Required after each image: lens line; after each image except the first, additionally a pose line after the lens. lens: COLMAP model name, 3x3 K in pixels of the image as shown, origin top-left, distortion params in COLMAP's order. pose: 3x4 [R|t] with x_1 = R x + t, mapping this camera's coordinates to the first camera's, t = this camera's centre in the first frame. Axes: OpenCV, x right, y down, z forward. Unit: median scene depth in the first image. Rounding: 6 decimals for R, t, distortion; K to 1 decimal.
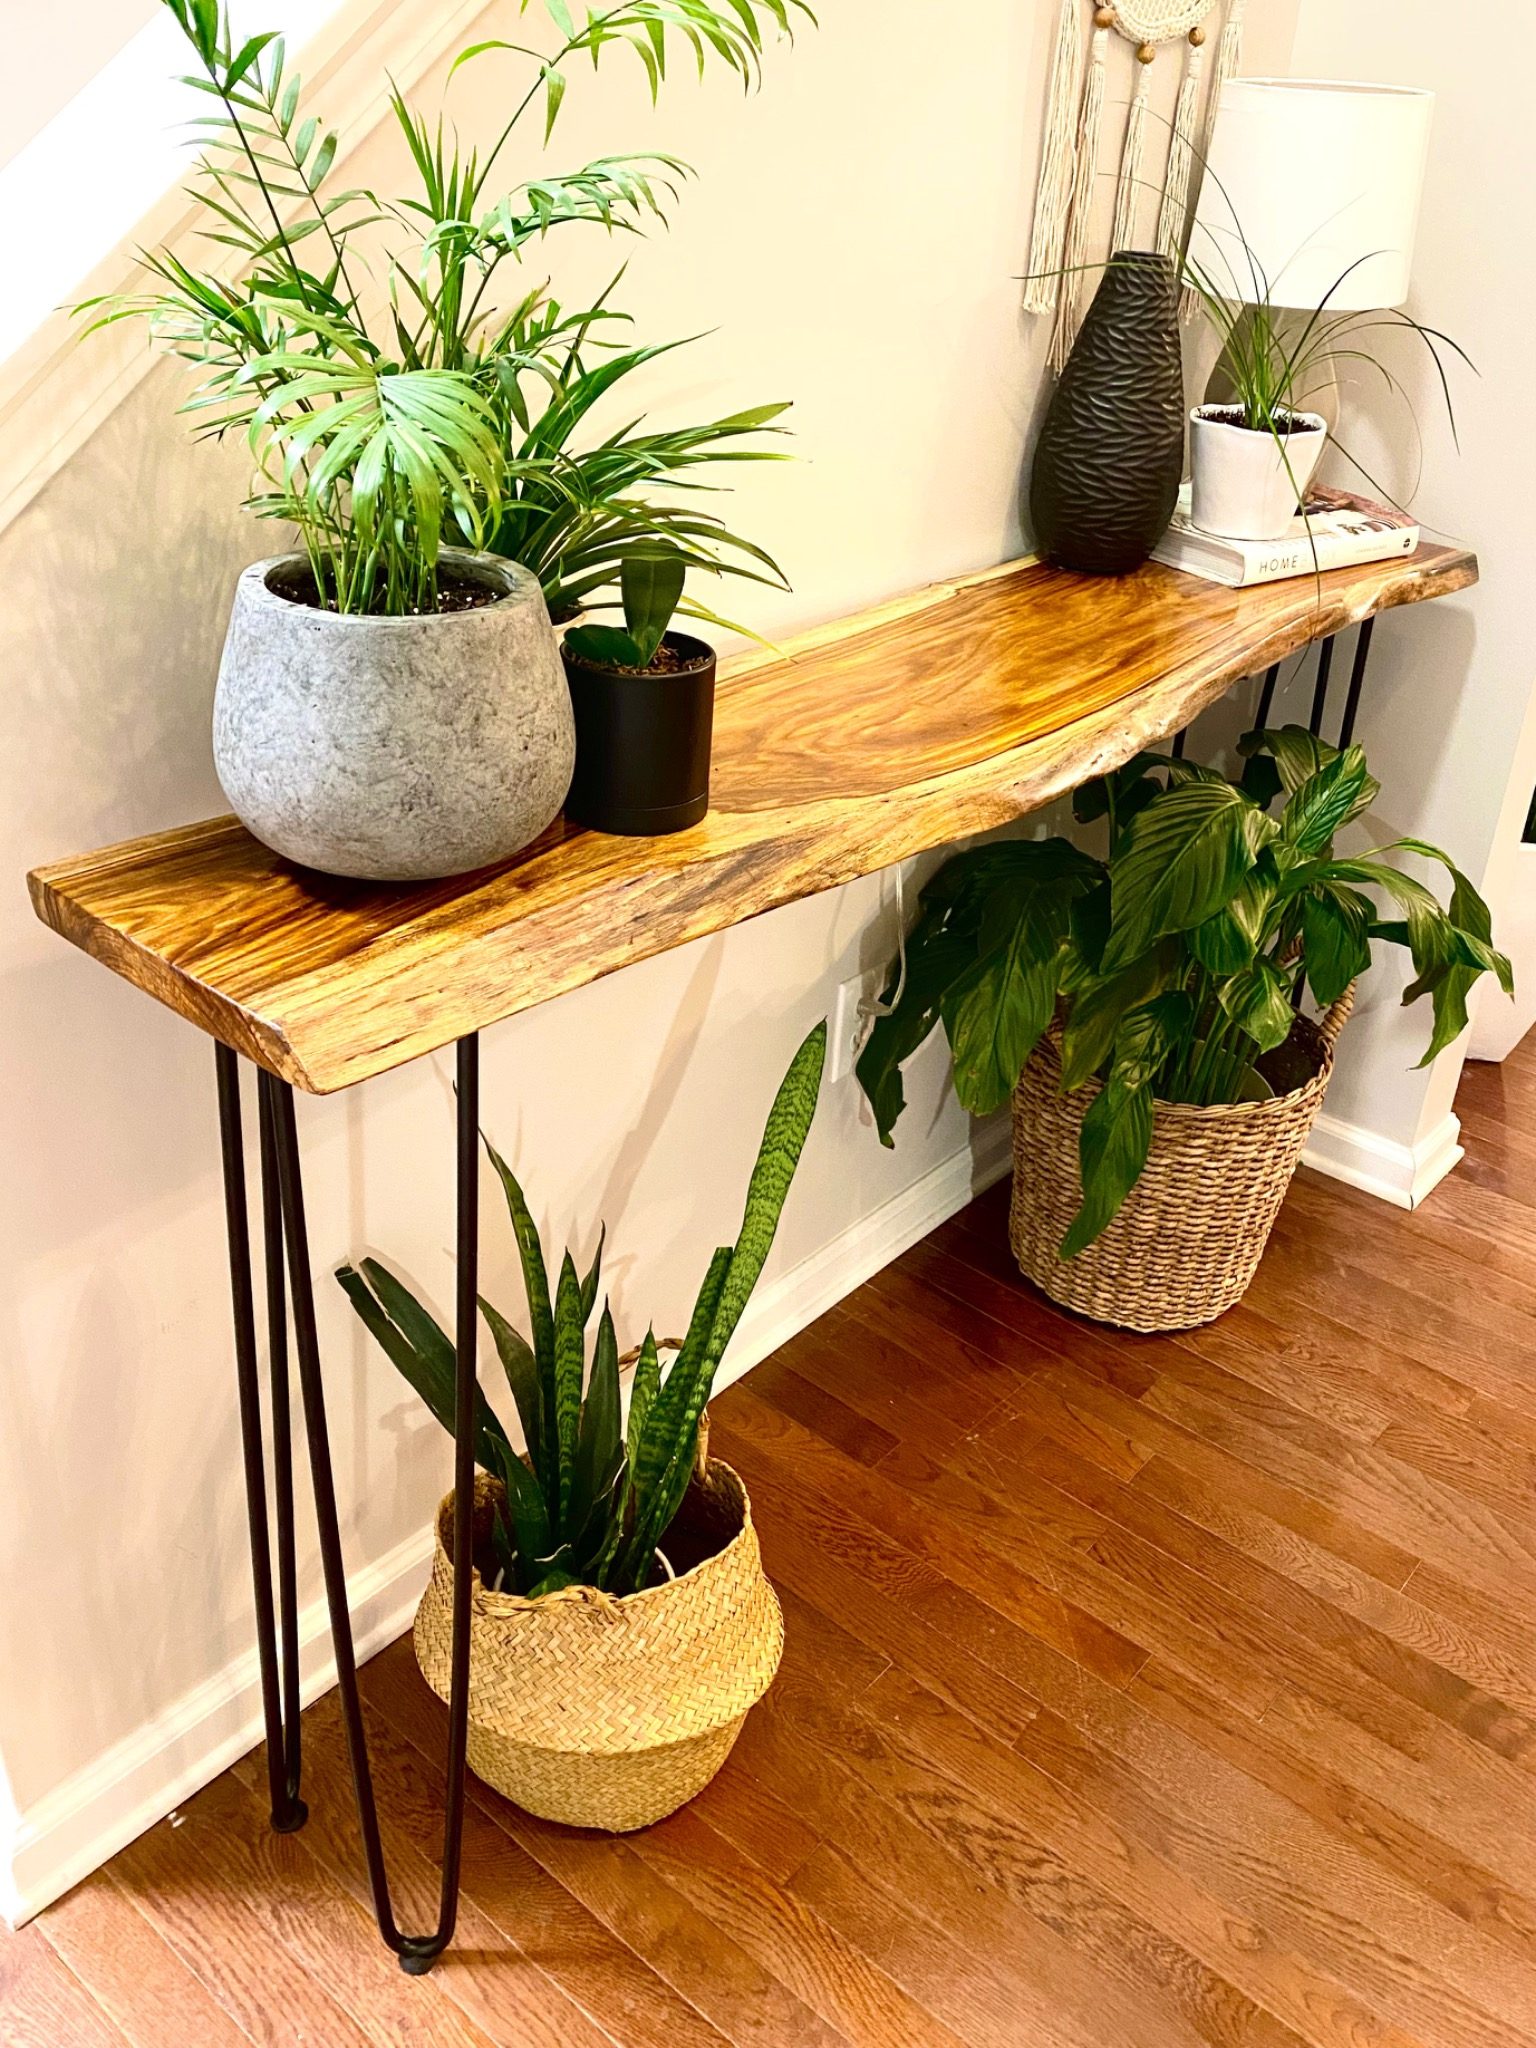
lens RADIAL K [[1463.9, 0, 764.5], [0, 1463.9, 1034.4], [0, 0, 1]] dist [0.046646, -0.038477]
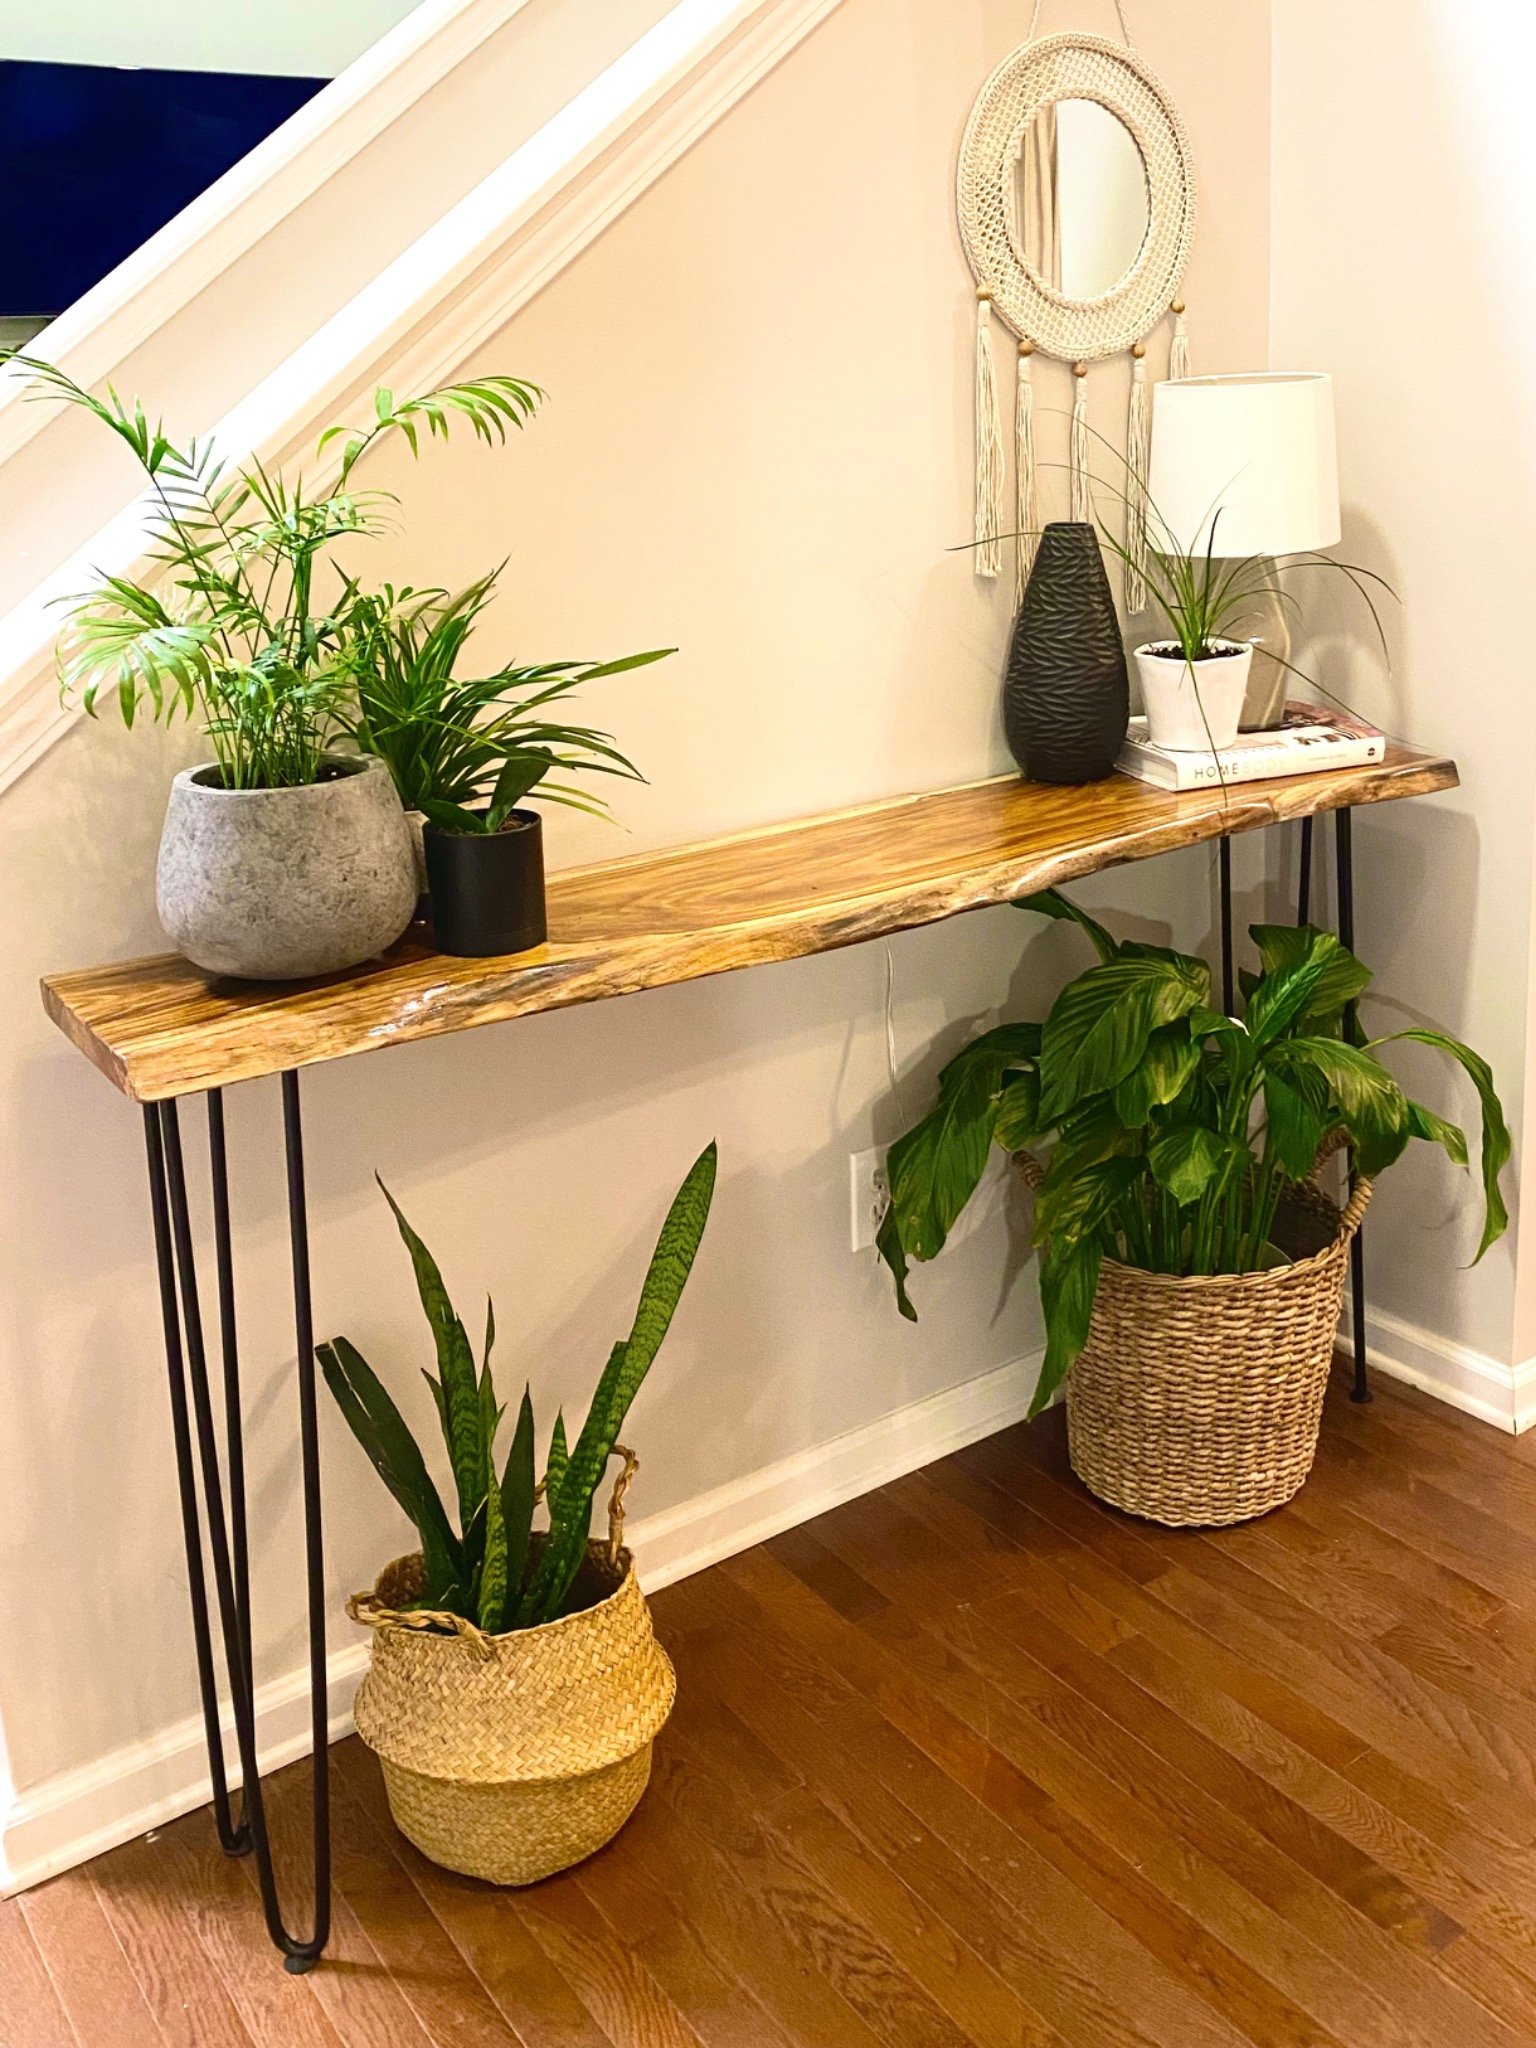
lens RADIAL K [[1551.3, 0, 774.6], [0, 1551.3, 1018.1], [0, 0, 1]] dist [0.019260, 0.003115]
pose [[0.975248, 0.000246, -0.221113, 0.349221], [-0.043642, 0.980541, -0.191400, 0.122917], [0.216764, 0.196312, 0.956282, -0.181626]]
